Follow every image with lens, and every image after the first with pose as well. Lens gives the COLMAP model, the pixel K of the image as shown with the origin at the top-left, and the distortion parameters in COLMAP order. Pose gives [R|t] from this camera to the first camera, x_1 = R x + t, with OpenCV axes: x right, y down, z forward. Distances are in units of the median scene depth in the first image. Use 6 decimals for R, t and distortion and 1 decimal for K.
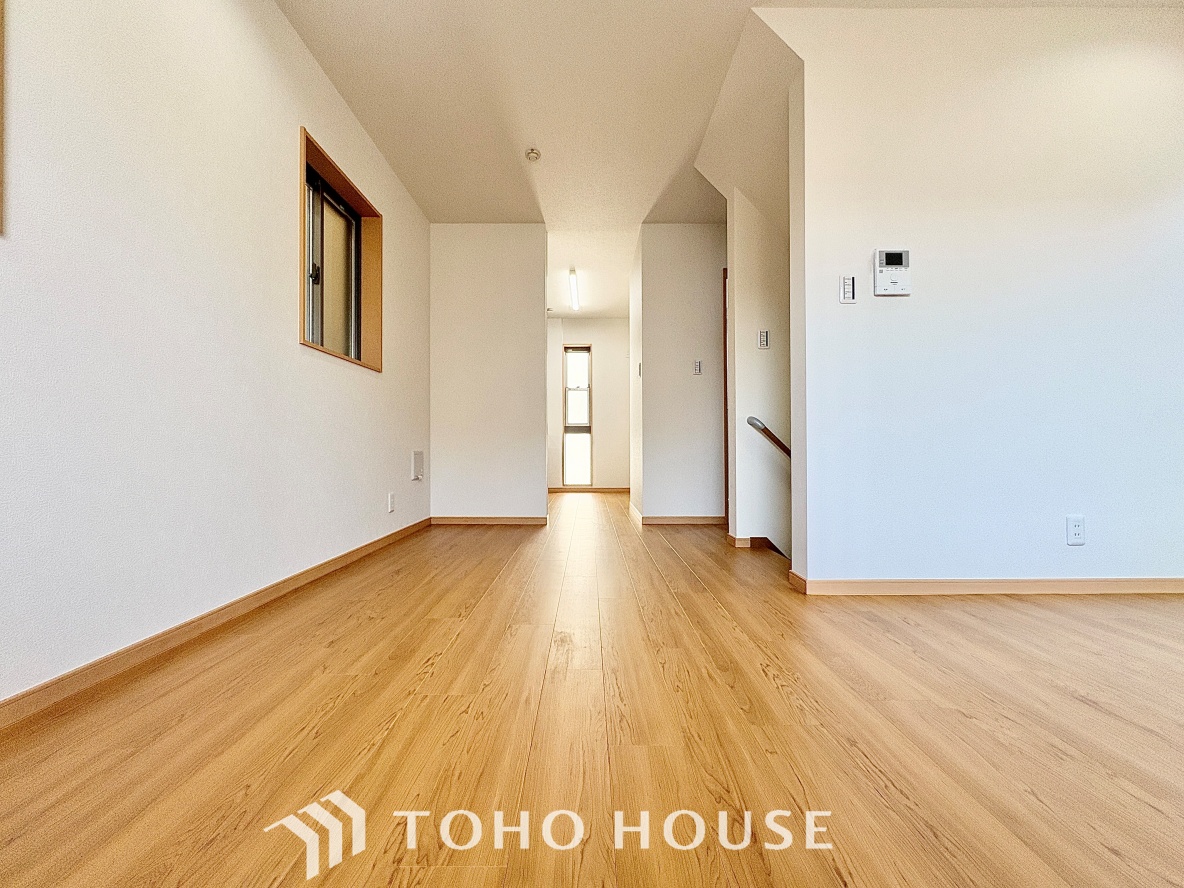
lens RADIAL K [[471.0, 0, 590.3], [0, 471.0, 443.8], [0, 0, 1]] dist [0.000264, 0.000184]
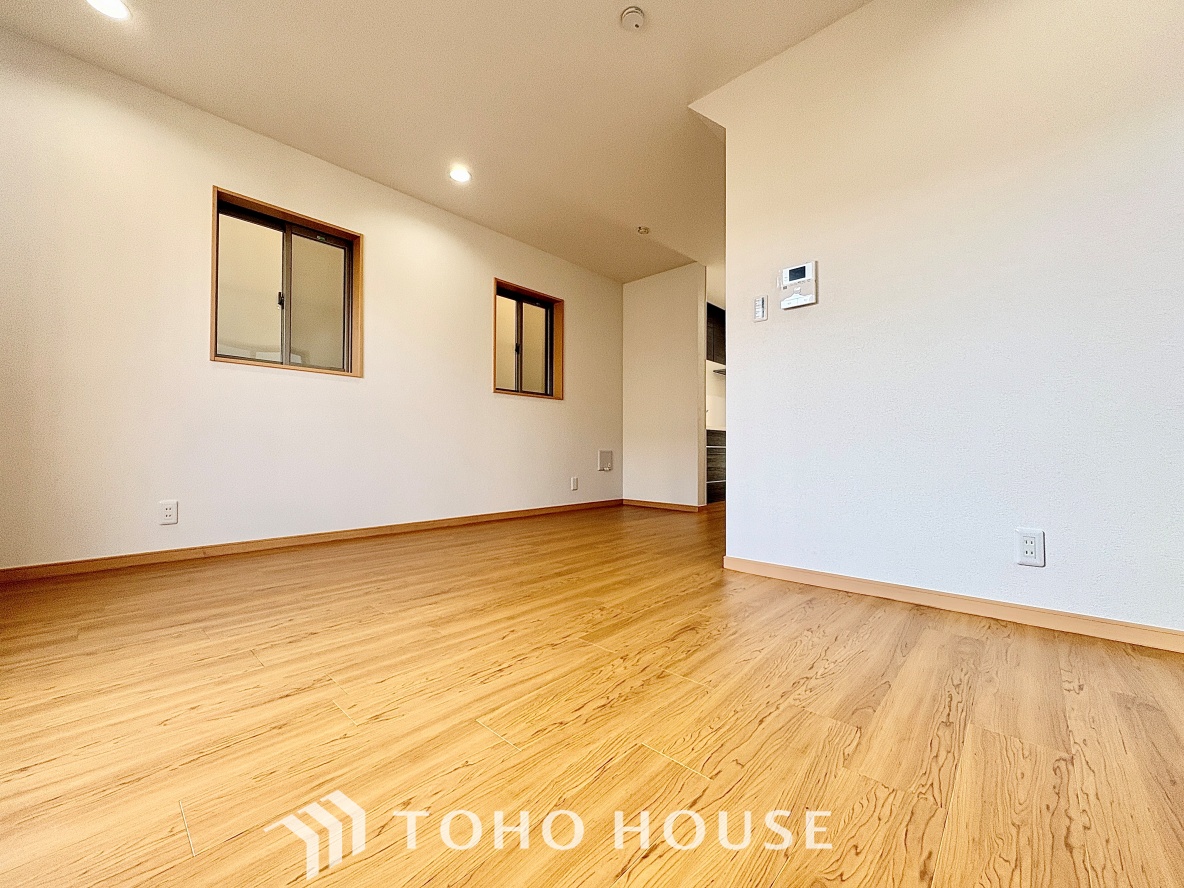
lens RADIAL K [[471.0, 0, 590.6], [0, 471.0, 443.4], [0, 0, 1]] dist [0.000264, 0.000184]
pose [[0.729423, -0.005813, -0.684038, 1.039851], [0.003175, 0.999982, -0.005112, 0.004680], [0.684056, 0.001557, 0.729428, -0.123149]]
